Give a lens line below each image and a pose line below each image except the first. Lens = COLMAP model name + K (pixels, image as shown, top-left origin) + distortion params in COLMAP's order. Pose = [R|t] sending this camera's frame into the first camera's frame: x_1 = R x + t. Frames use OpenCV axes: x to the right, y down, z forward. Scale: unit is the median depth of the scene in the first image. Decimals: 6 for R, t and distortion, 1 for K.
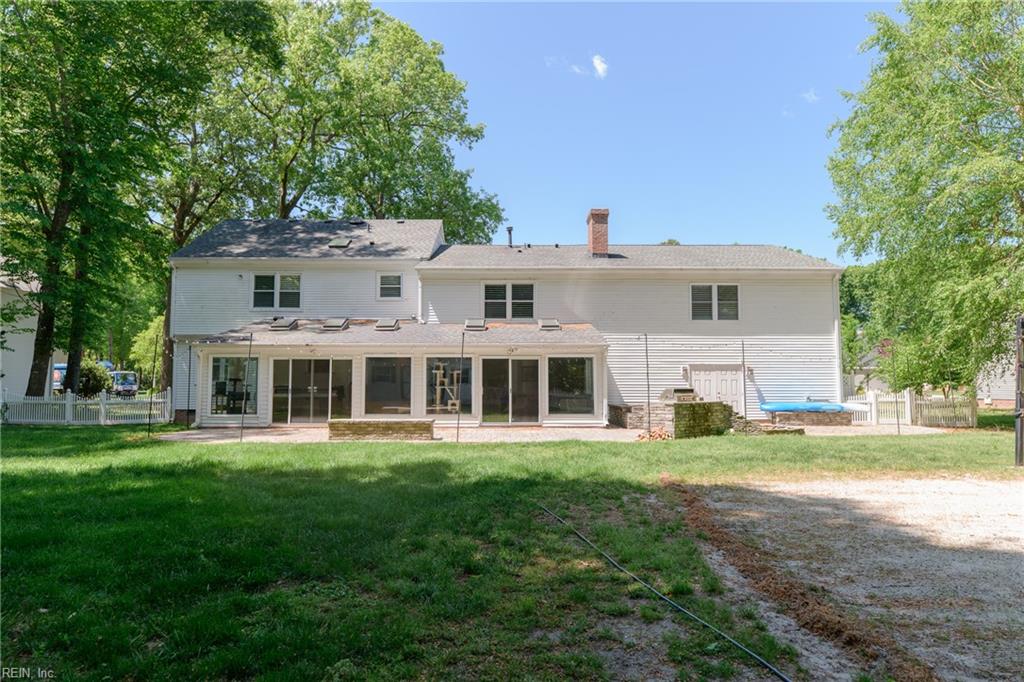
lens RADIAL K [[650.8, 0, 512.0], [0, 650.8, 337.9], [0, 0, 1]] dist [-0.000688, -0.000072]
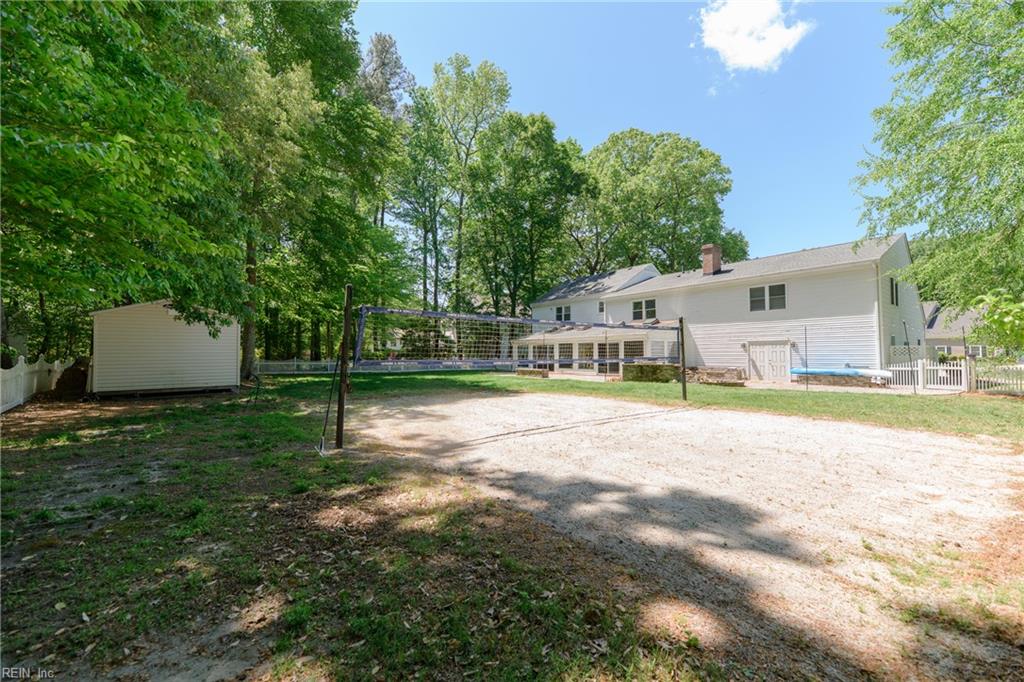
lens RADIAL K [[409.8, 0, 512.3], [0, 409.8, 344.5], [0, 0, 1]] dist [0.019753, -0.002800]
pose [[0.622130, -0.024107, -0.782543, 0.677092], [0.053917, 0.998472, 0.012105, 0.007294], [0.781055, -0.049723, 0.622479, -0.014895]]
